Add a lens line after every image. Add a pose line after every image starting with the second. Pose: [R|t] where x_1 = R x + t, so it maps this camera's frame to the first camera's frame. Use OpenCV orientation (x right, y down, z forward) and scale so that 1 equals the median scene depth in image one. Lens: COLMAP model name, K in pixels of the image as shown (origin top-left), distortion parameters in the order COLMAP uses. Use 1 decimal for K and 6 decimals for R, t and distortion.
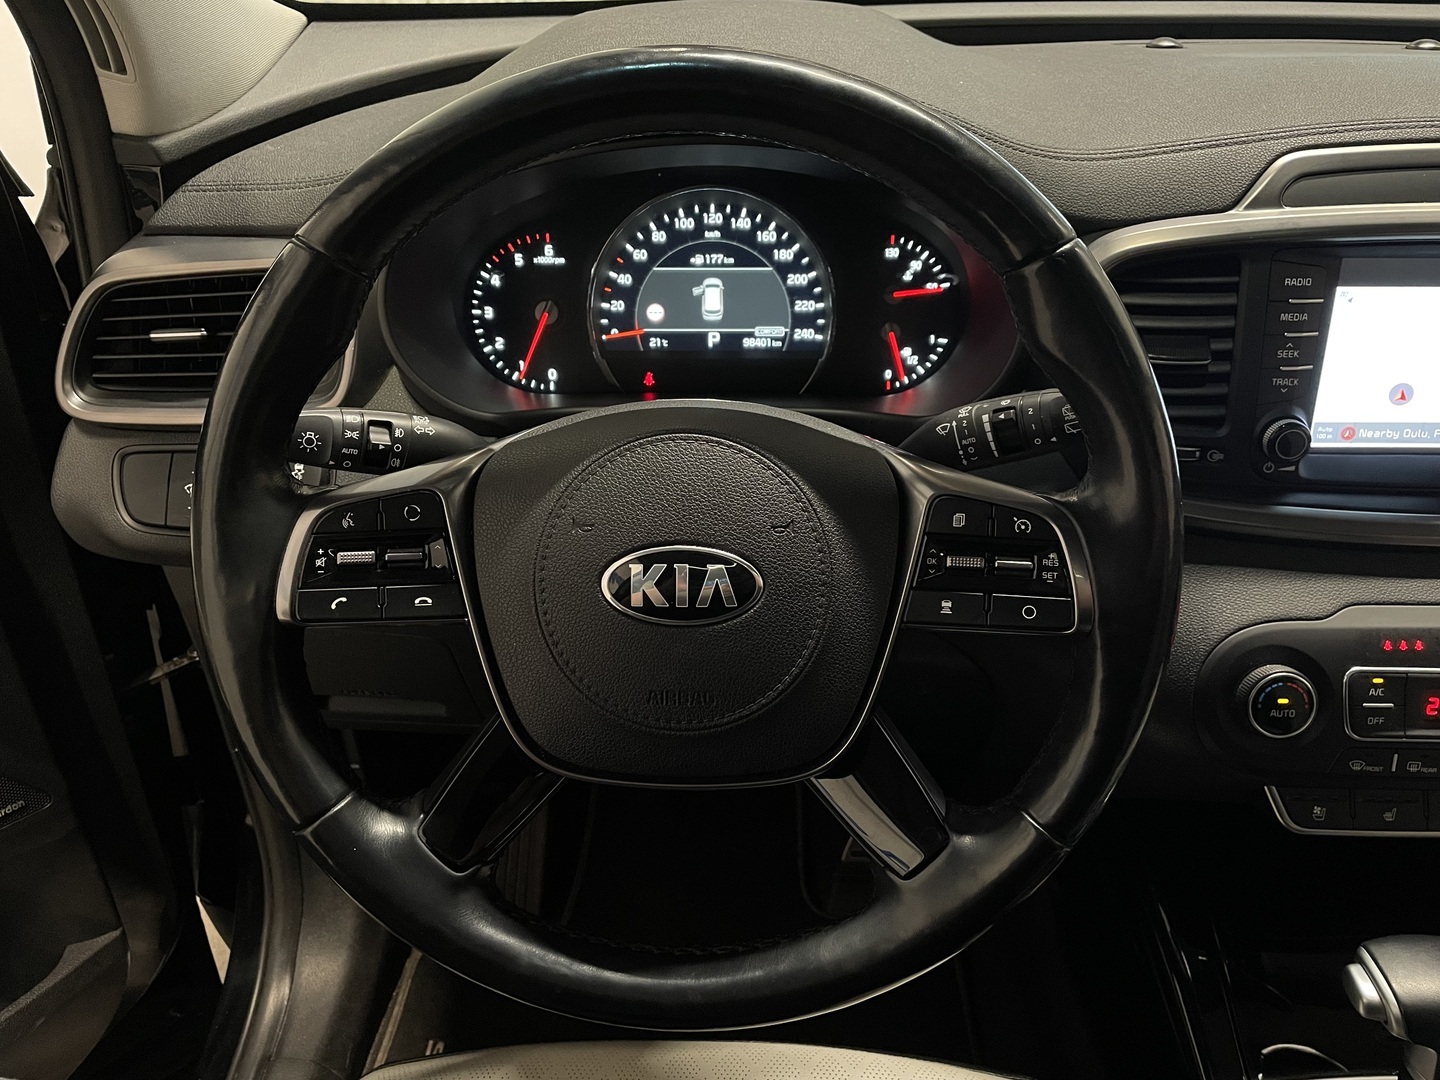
lens RADIAL K [[1099.6, 0, 711.5], [0, 1099.6, 516.4], [0, 0, 1]] dist [0.083954, -0.137558]
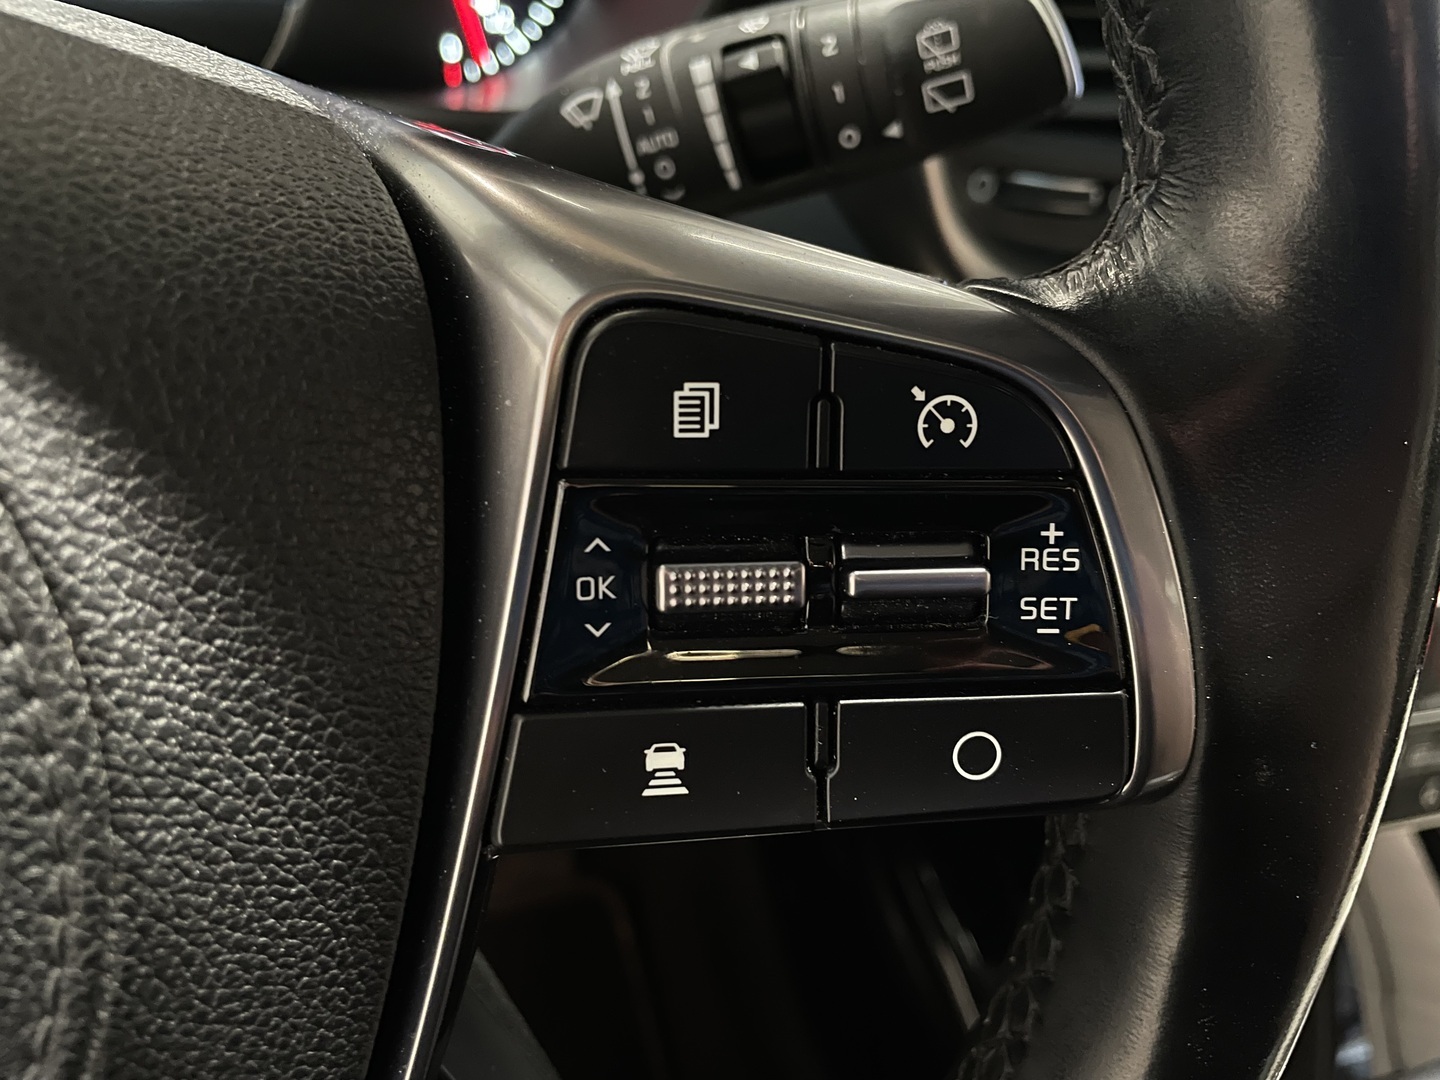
lens RADIAL K [[1099.6, 0, 711.5], [0, 1099.6, 516.4], [0, 0, 1]] dist [0.083954, -0.137558]
pose [[0.941812, -0.096308, 0.322049, 0.123790], [0.039981, 0.983371, 0.177152, -0.013250], [-0.333755, -0.153968, 0.930001, 0.644837]]
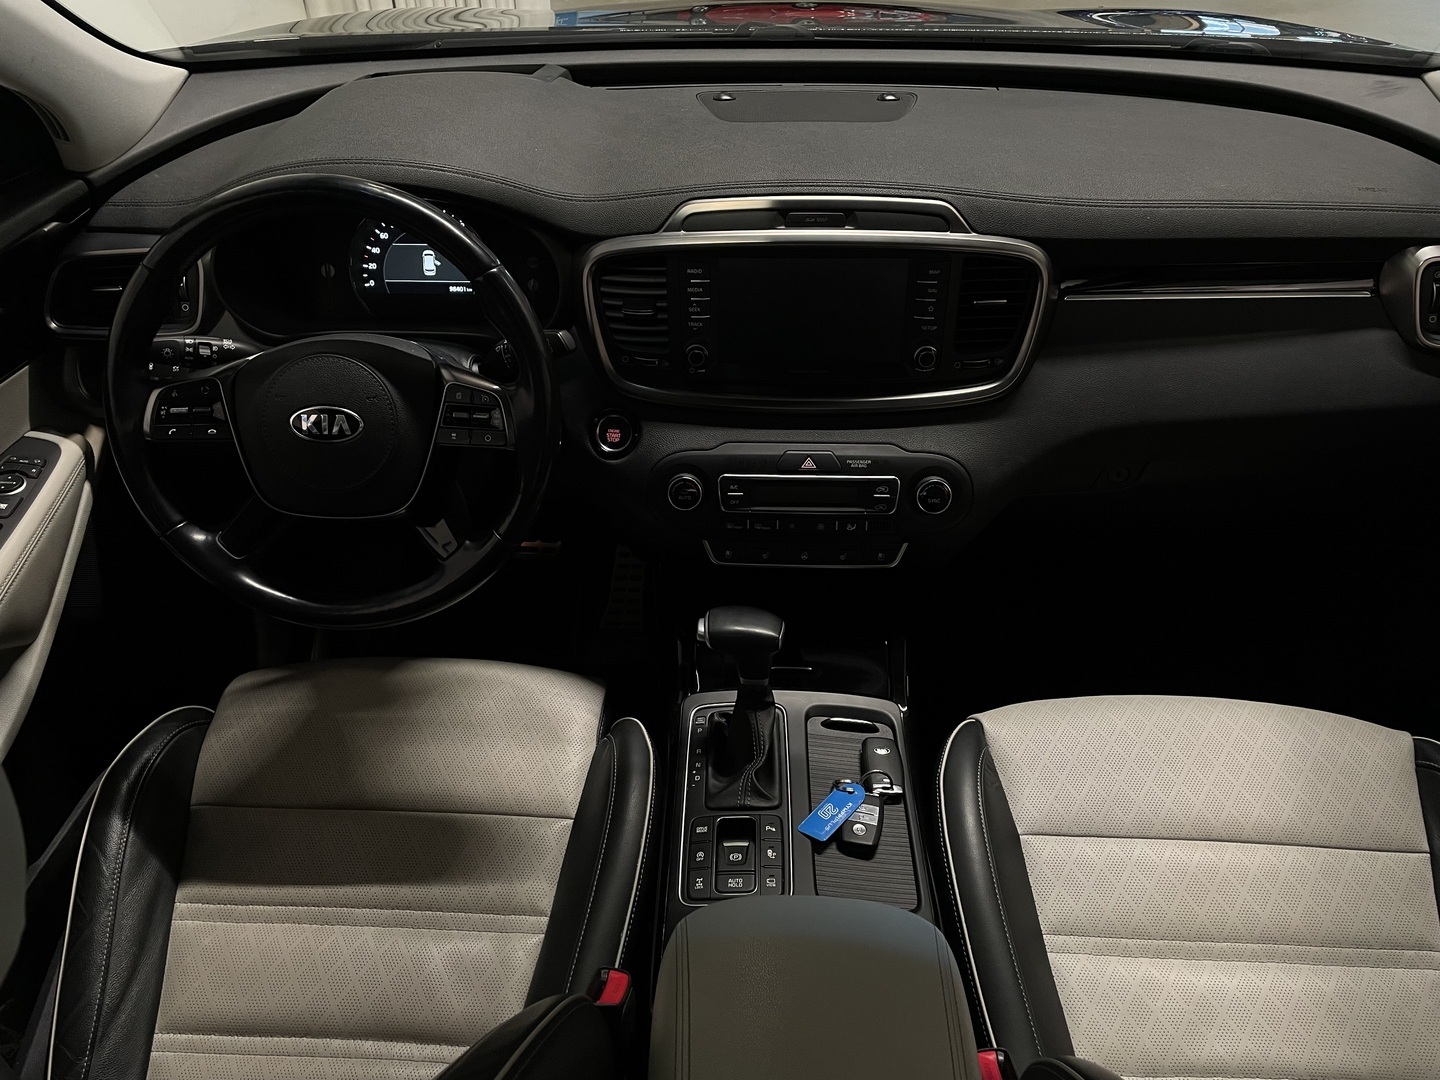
lens RADIAL K [[1099.6, 0, 711.5], [0, 1099.6, 516.4], [0, 0, 1]] dist [0.083954, -0.137558]
pose [[0.999968, 0.006487, -0.004679, 0.608317], [-0.005941, 0.994076, 0.108520, 0.000321], [0.005355, -0.108489, 0.994083, -0.982417]]
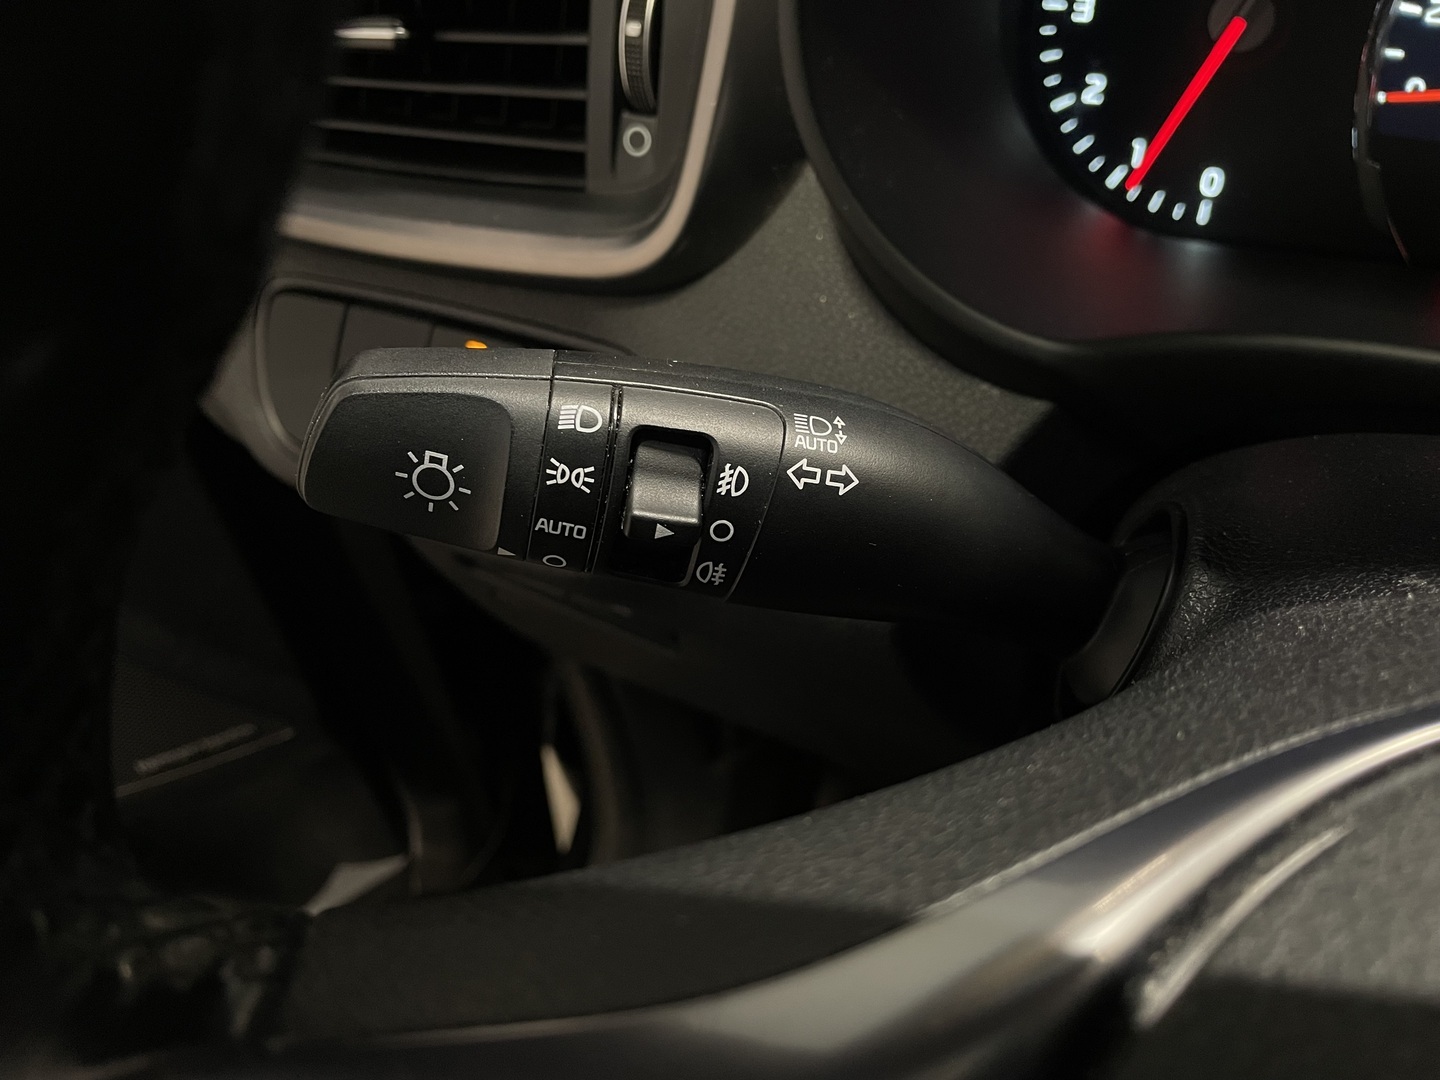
lens RADIAL K [[1099.6, 0, 711.5], [0, 1099.6, 516.4], [0, 0, 1]] dist [0.083954, -0.137558]
pose [[0.903135, 0.224706, -0.365860, -0.185951], [-0.122657, 0.951631, 0.281698, -0.146486], [0.411463, -0.209536, 0.887013, 0.758894]]
